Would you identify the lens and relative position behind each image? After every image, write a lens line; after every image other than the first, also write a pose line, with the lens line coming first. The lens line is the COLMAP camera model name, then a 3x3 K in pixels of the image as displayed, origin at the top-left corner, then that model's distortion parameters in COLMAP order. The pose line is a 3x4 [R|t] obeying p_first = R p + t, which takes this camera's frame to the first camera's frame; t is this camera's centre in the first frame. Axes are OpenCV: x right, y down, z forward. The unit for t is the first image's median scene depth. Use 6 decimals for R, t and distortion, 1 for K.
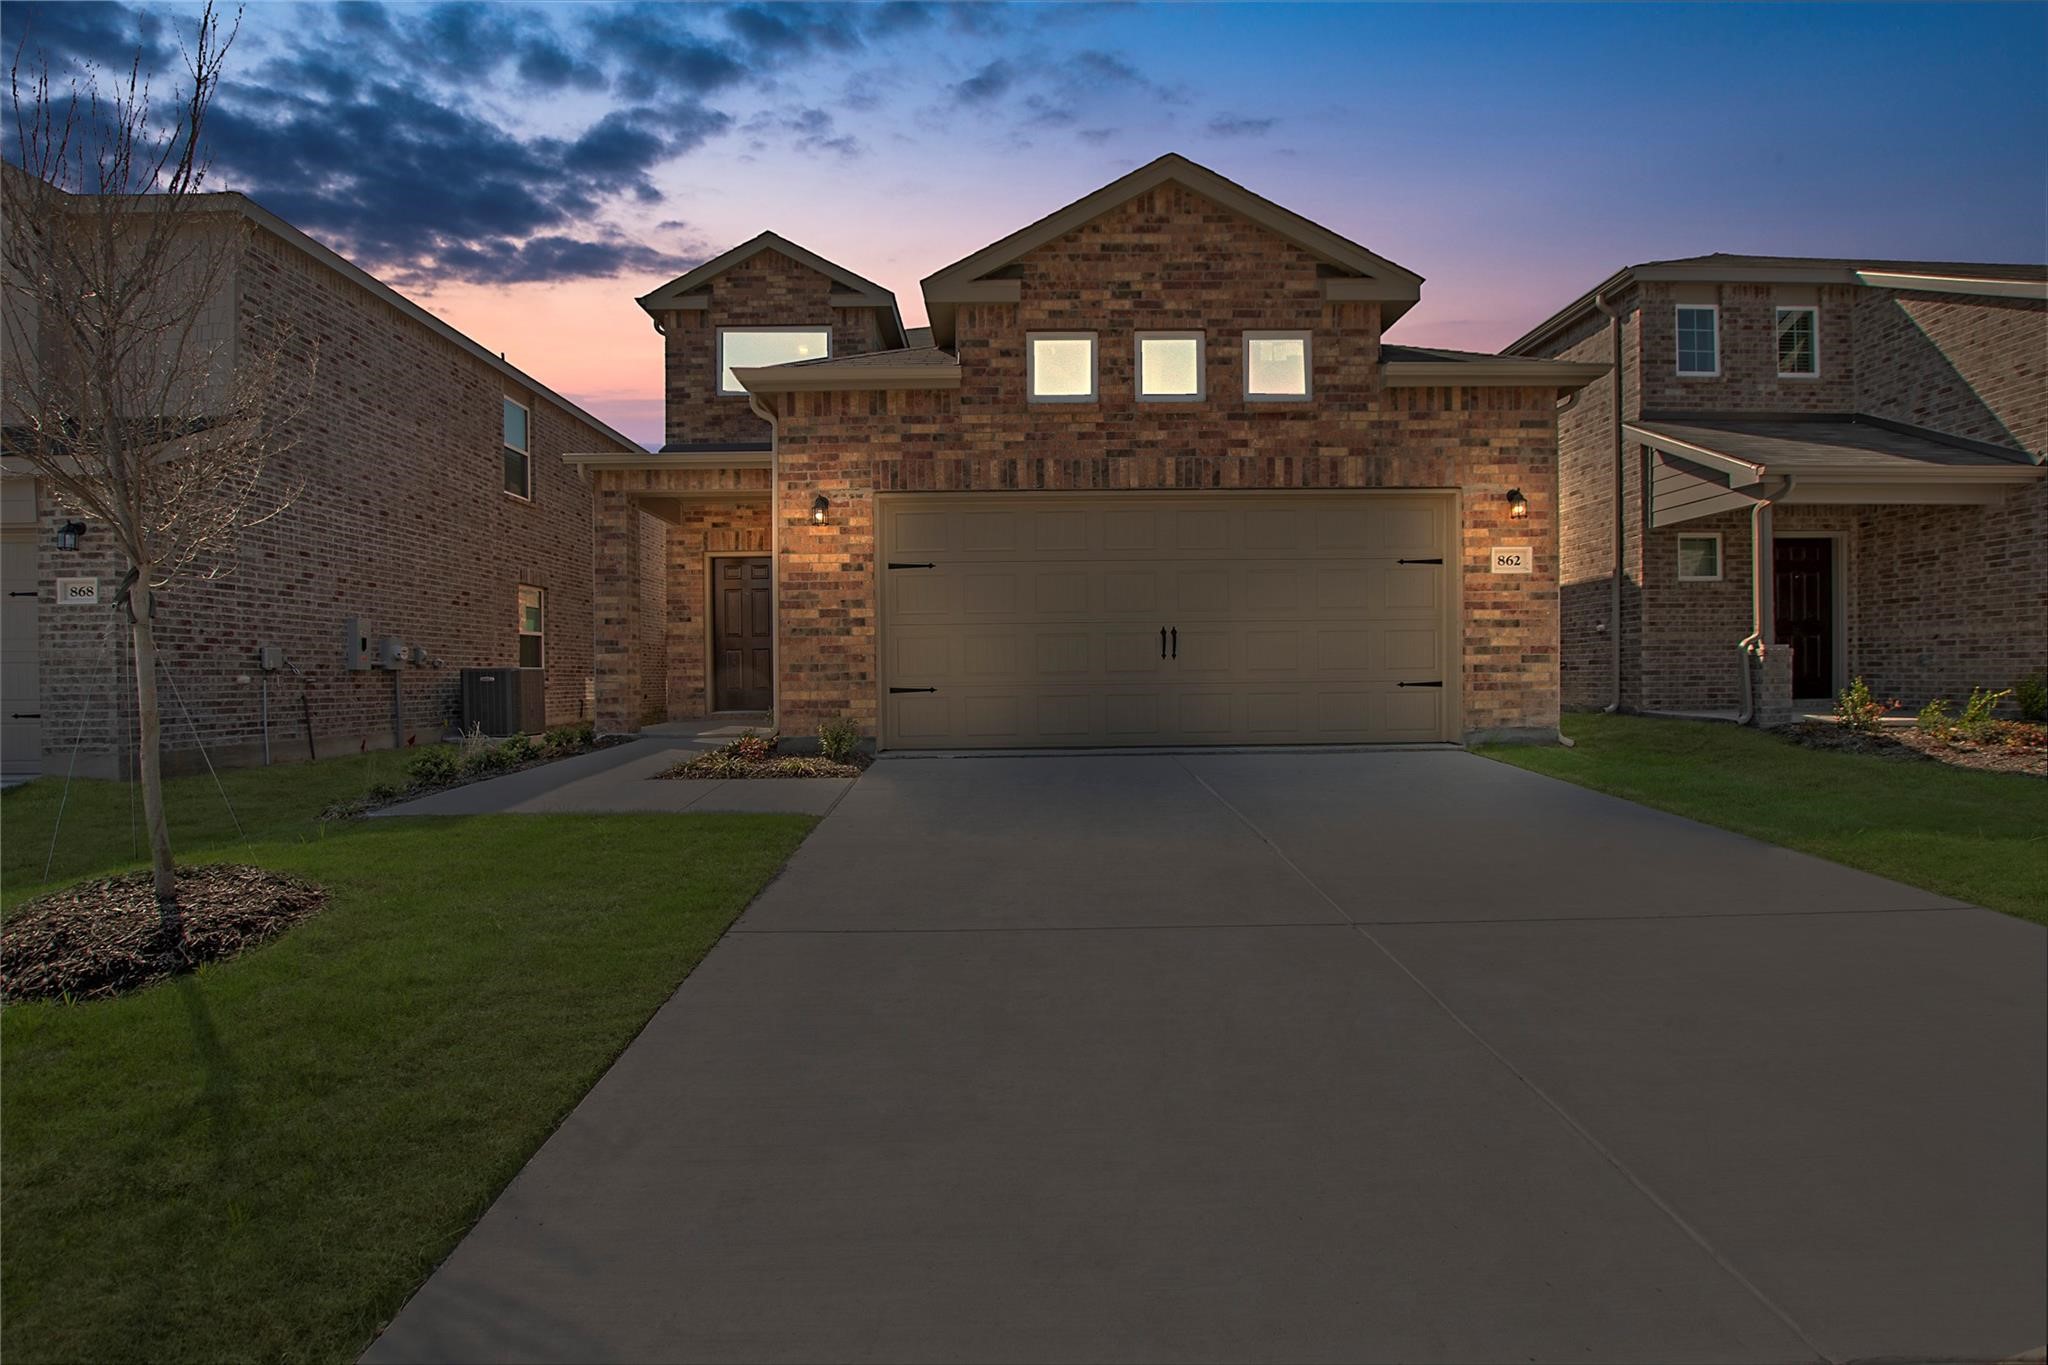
lens RADIAL K [[905.7, 0, 1023.3], [0, 905.7, 682.7], [0, 0, 1]] dist [-0.030716, 0.002371]
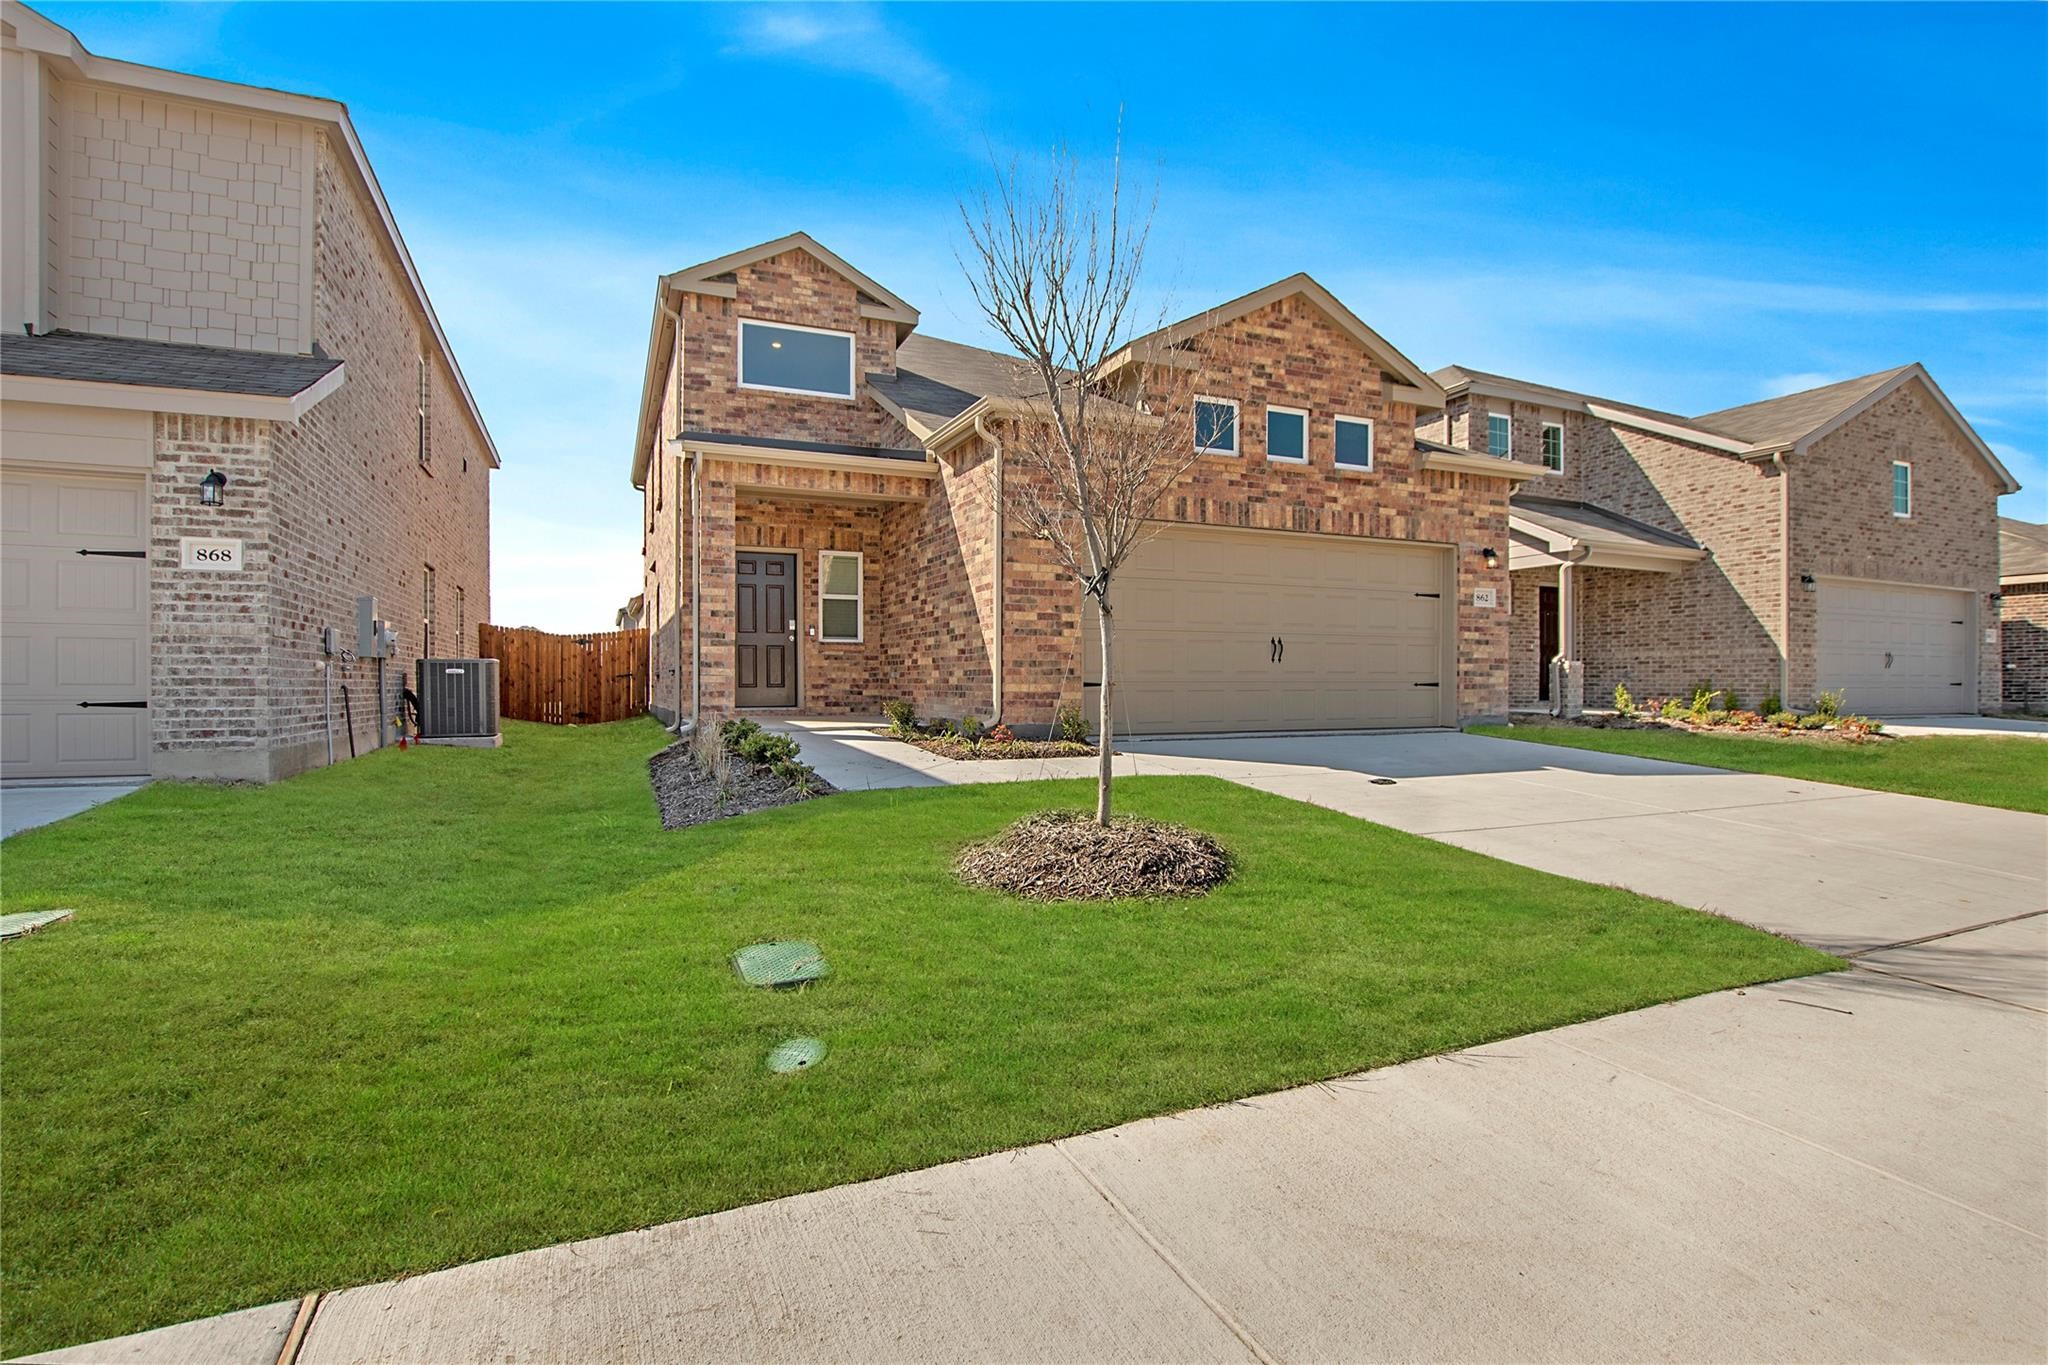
lens RADIAL K [[905.7, 0, 1074.0], [0, 905.7, 688.6], [0, 0, 1]] dist [-0.030716, 0.002371]
pose [[0.927730, 0.009296, 0.373137, -0.591528], [-0.008536, 0.999957, -0.003688, 0.018248], [-0.373155, 0.000236, 0.927769, -0.079210]]
